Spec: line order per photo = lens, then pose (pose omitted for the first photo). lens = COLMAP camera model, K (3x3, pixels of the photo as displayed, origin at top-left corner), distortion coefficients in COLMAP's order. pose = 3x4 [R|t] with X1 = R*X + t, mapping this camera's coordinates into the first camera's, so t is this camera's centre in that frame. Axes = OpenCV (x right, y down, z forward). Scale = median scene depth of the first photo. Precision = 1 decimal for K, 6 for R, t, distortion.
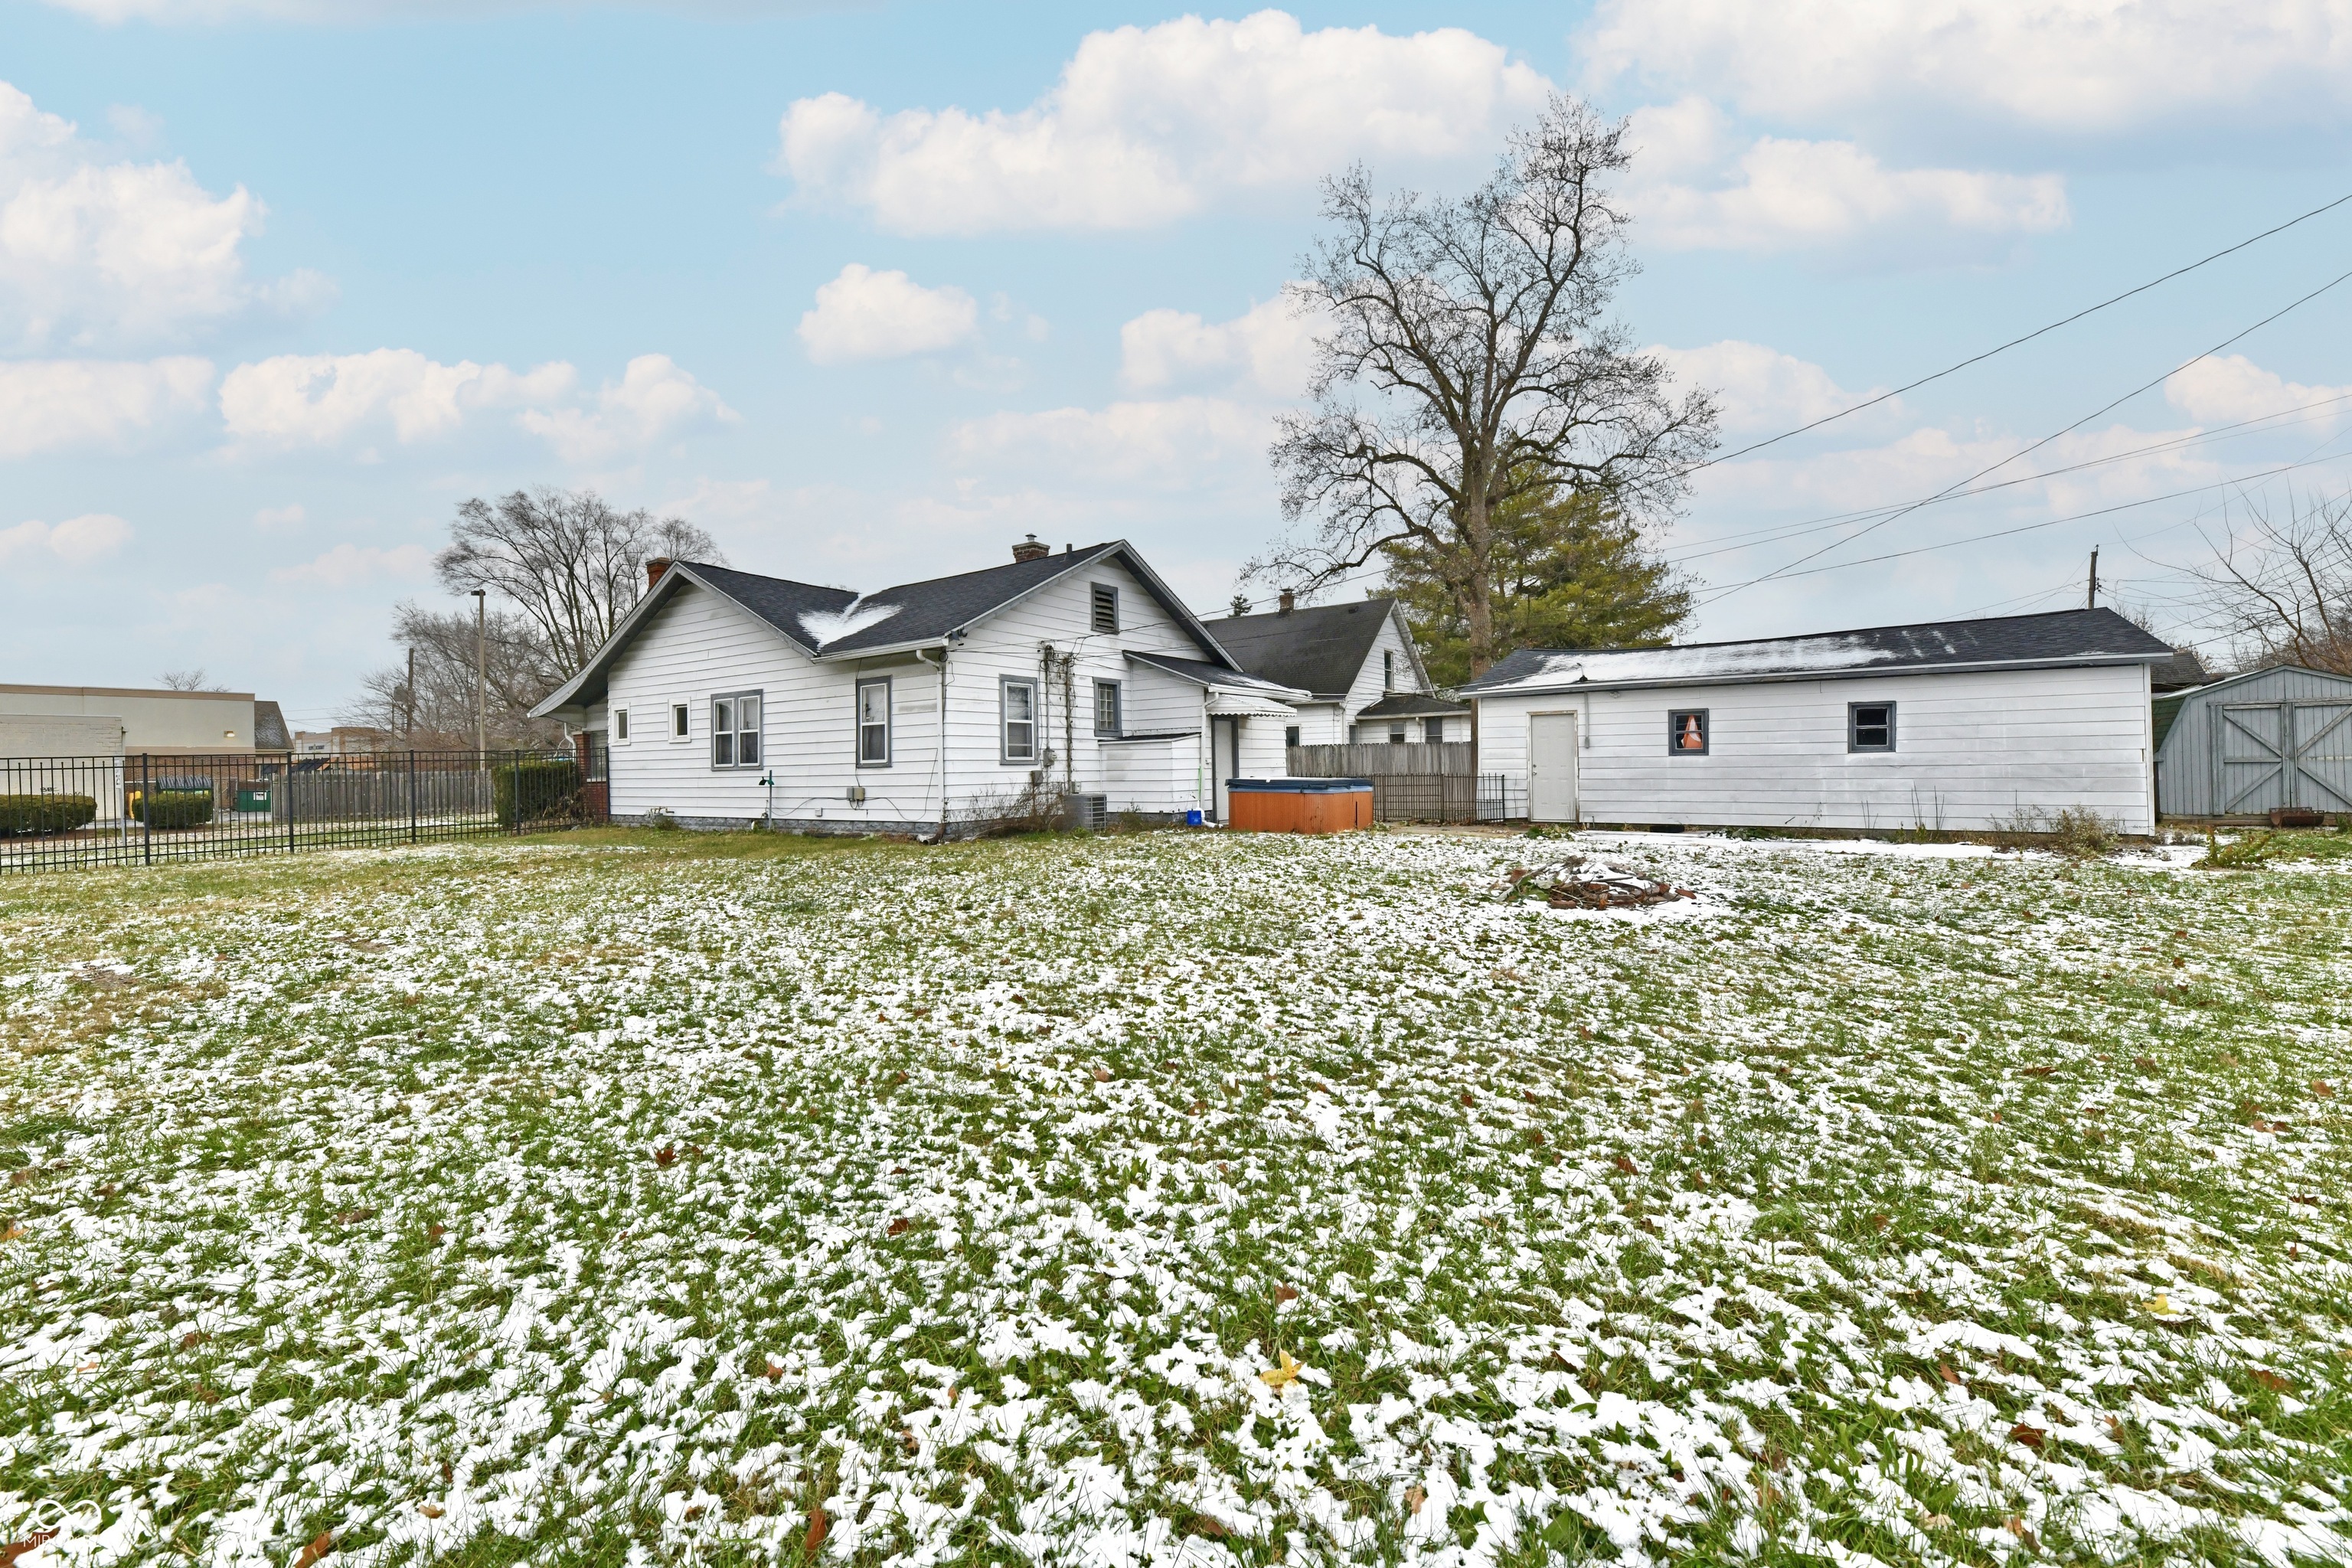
lens RADIAL K [[968.7, 0, 1165.3], [0, 968.7, 764.6], [0, 0, 1]] dist [-0.004387, -0.000789]
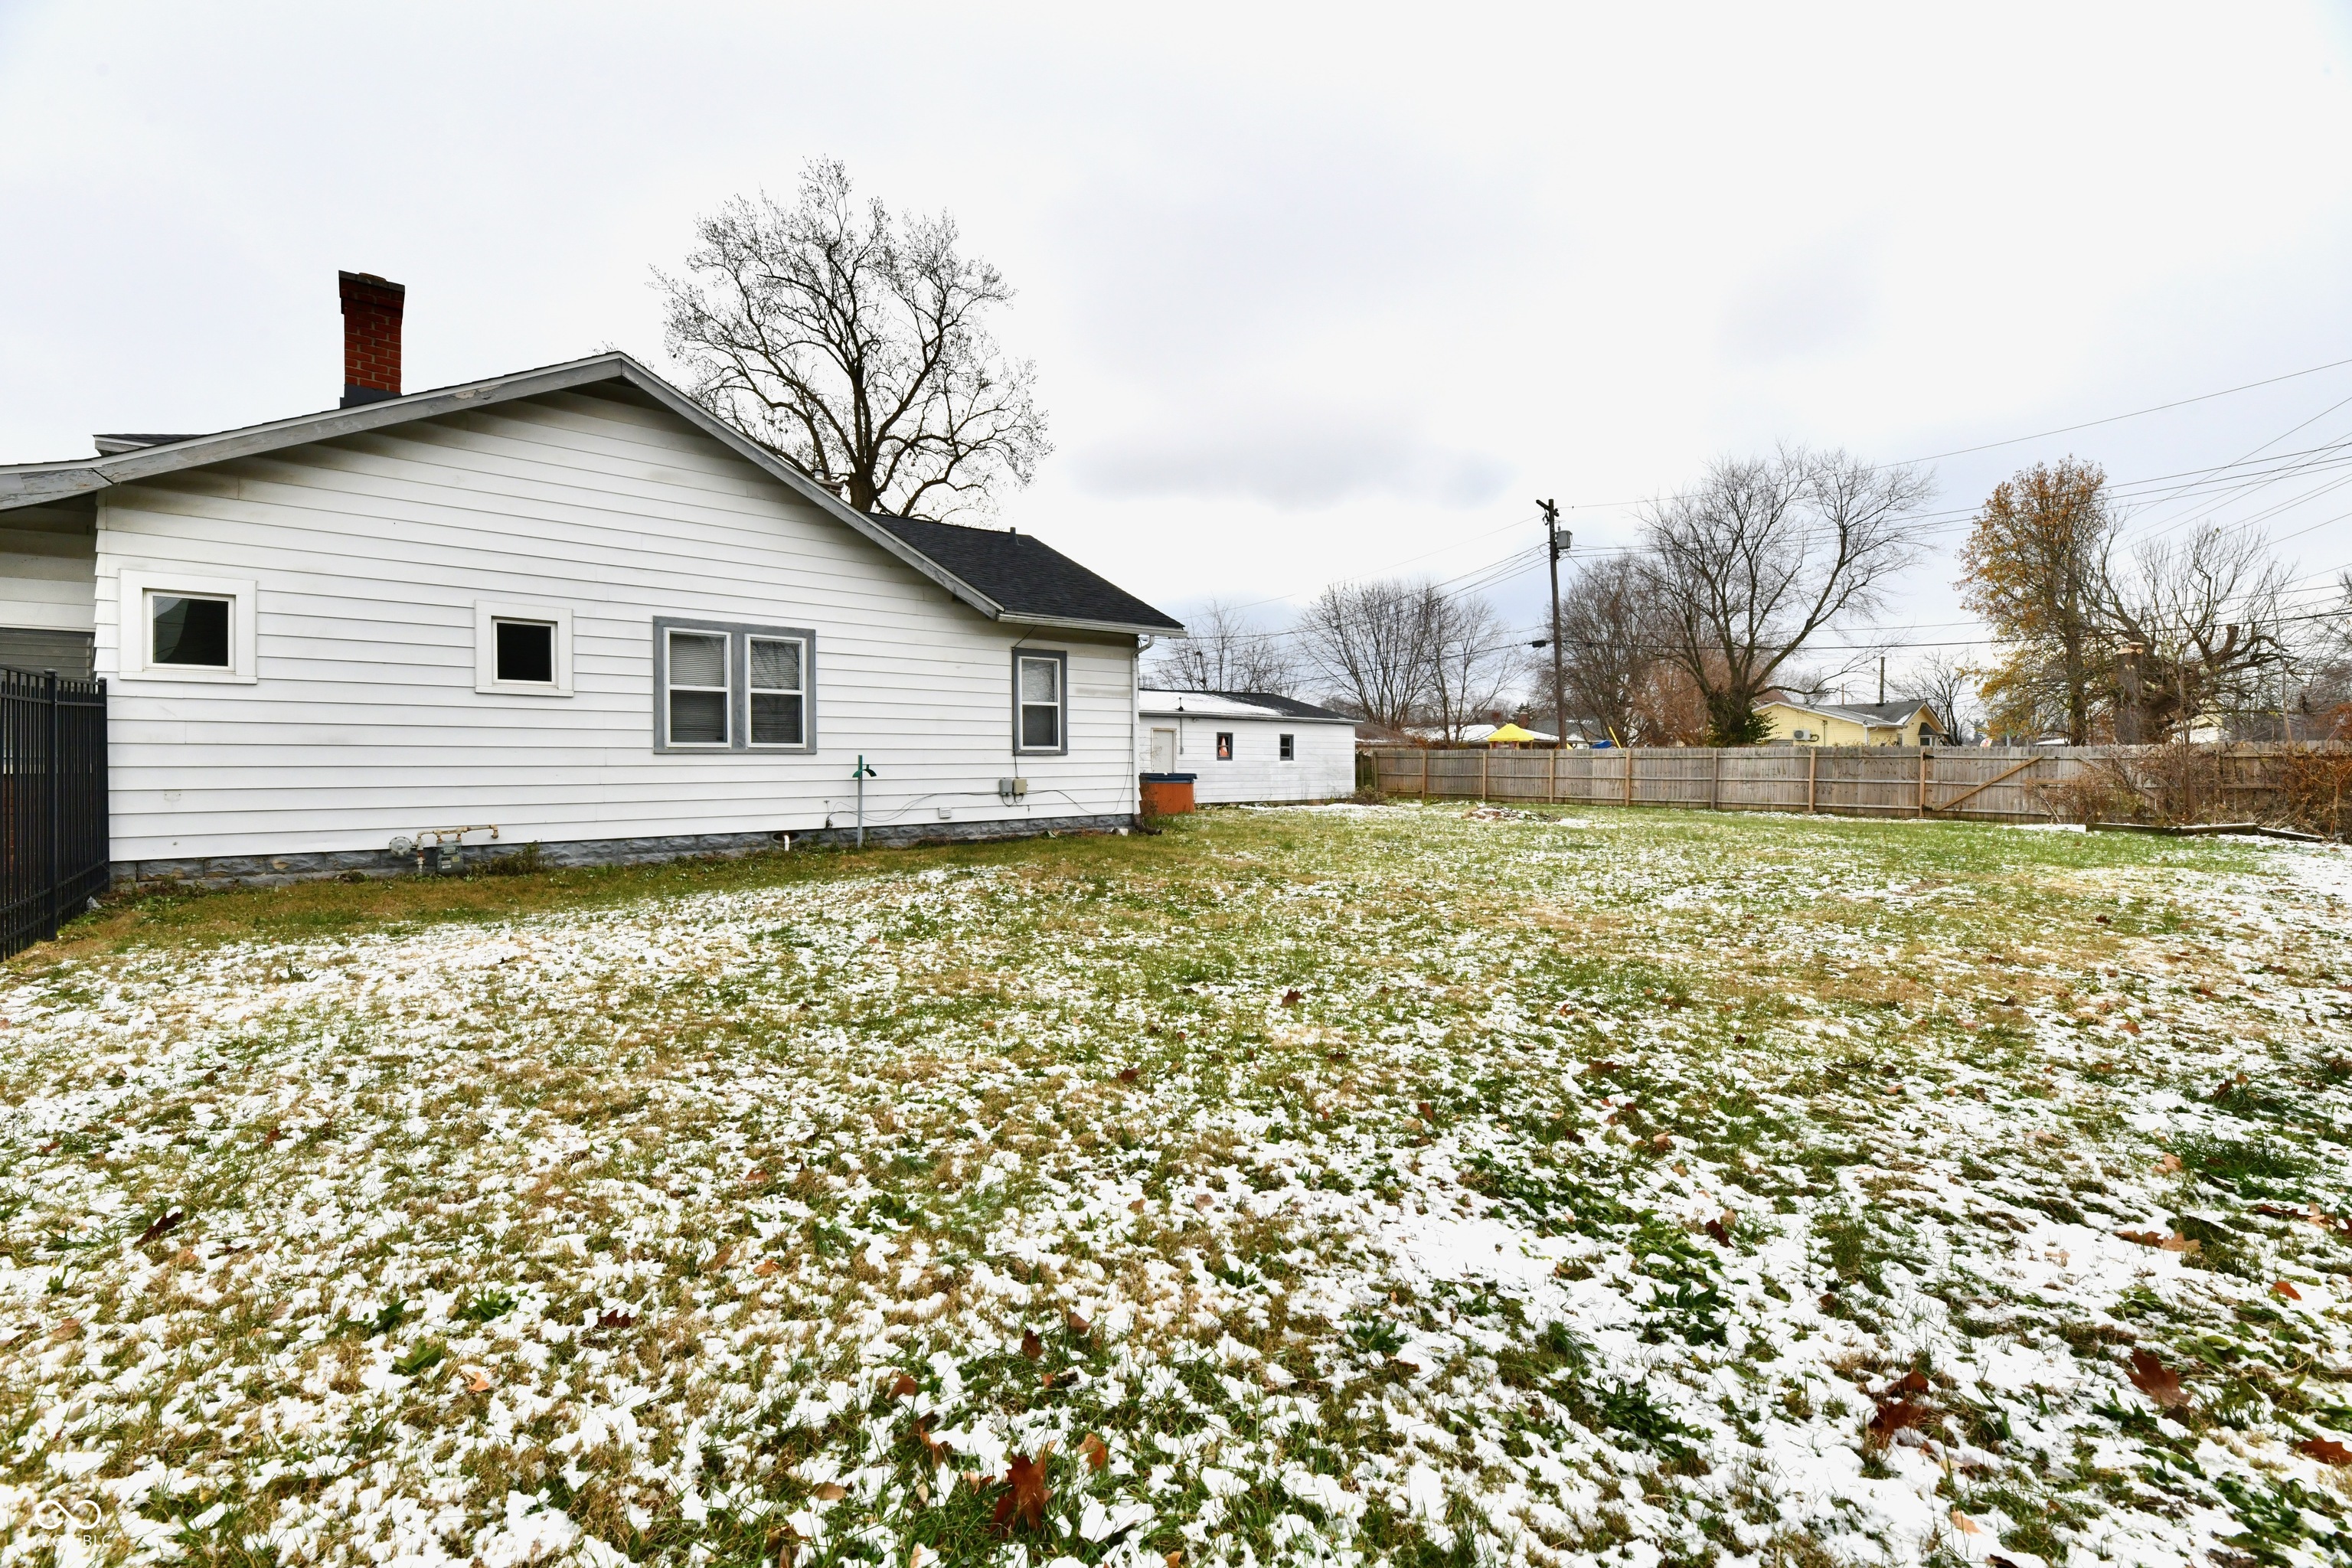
lens RADIAL K [[968.7, 0, 1184.1], [0, 968.7, 774.5], [0, 0, 1]] dist [-0.004387, -0.000789]
pose [[0.239996, 0.005878, 0.970756, -1.072766], [-0.001278, 0.999983, -0.005739, 0.024278], [-0.970773, 0.000137, 0.240000, 0.657326]]
